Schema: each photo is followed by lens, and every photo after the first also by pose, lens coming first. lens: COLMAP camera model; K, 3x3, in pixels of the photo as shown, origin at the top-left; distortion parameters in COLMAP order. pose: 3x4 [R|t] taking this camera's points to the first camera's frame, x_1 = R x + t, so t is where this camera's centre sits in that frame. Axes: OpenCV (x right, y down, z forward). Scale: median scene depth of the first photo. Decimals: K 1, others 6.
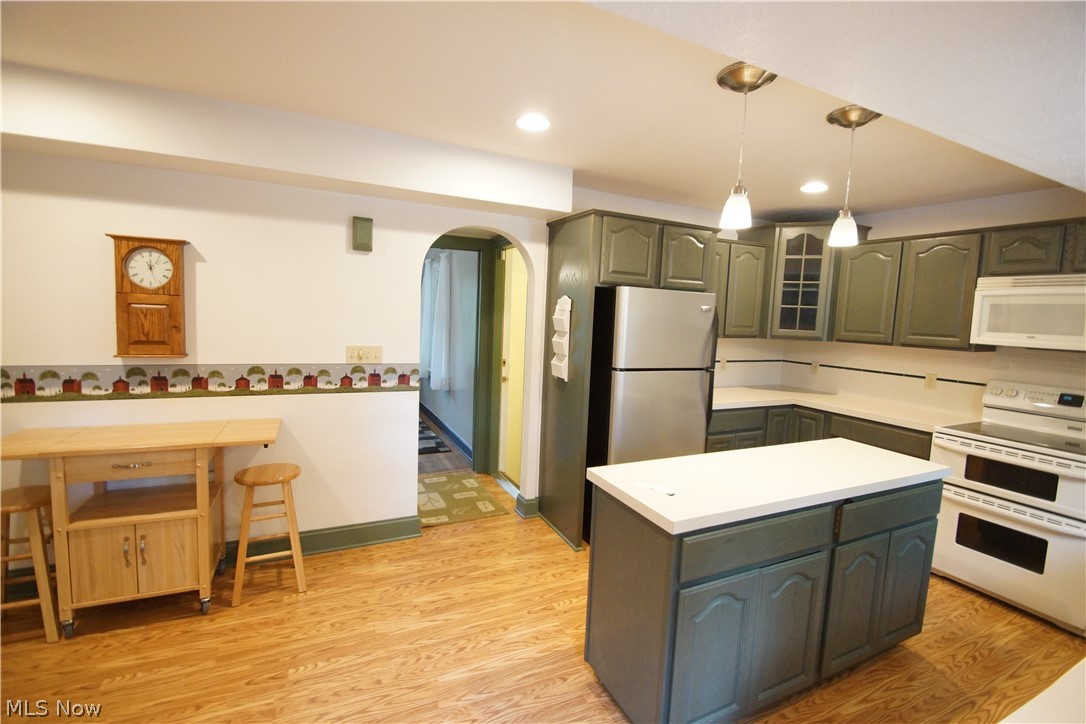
lens RADIAL K [[481.0, 0, 549.7], [0, 481.0, 361.5], [0, 0, 1]] dist [0.013904, -0.016474]
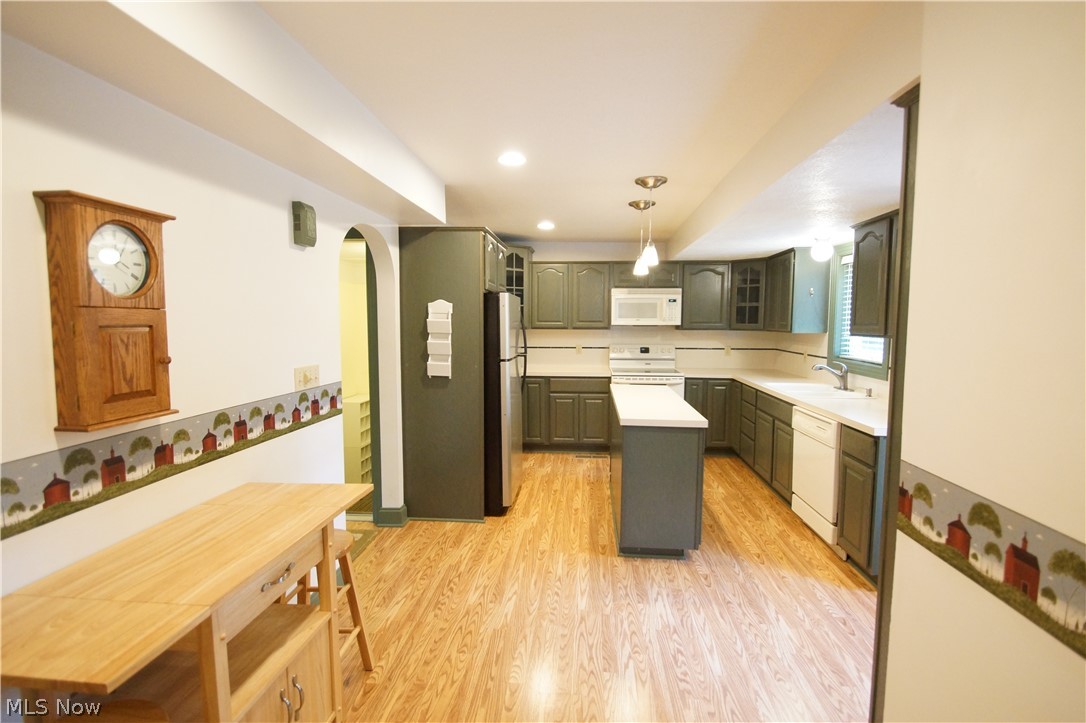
lens RADIAL K [[498.1, 0, 552.5], [0, 498.1, 362.4], [0, 0, 1]] dist [0.017042, -0.018054]
pose [[0.509112, -0.113831, 0.853140, -0.881178], [0.103392, 0.992127, 0.070676, -0.055475], [-0.854468, 0.052226, 0.516873, 0.238533]]
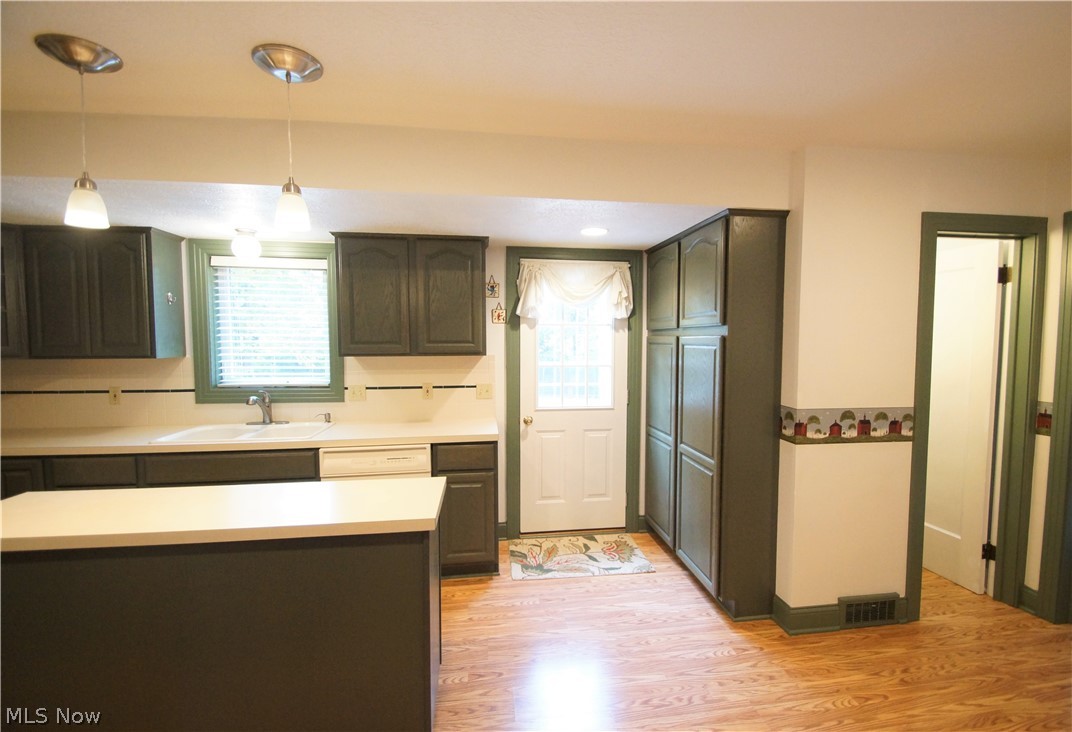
lens RADIAL K [[485.6, 0, 559.7], [0, 485.6, 370.7], [0, 0, 1]] dist [0.000610, -0.000649]
pose [[-0.951927, -0.062617, 0.299857, -0.238393], [-0.011453, 0.985476, 0.169430, -0.112948], [-0.306111, 0.157851, -0.938818, 1.093461]]
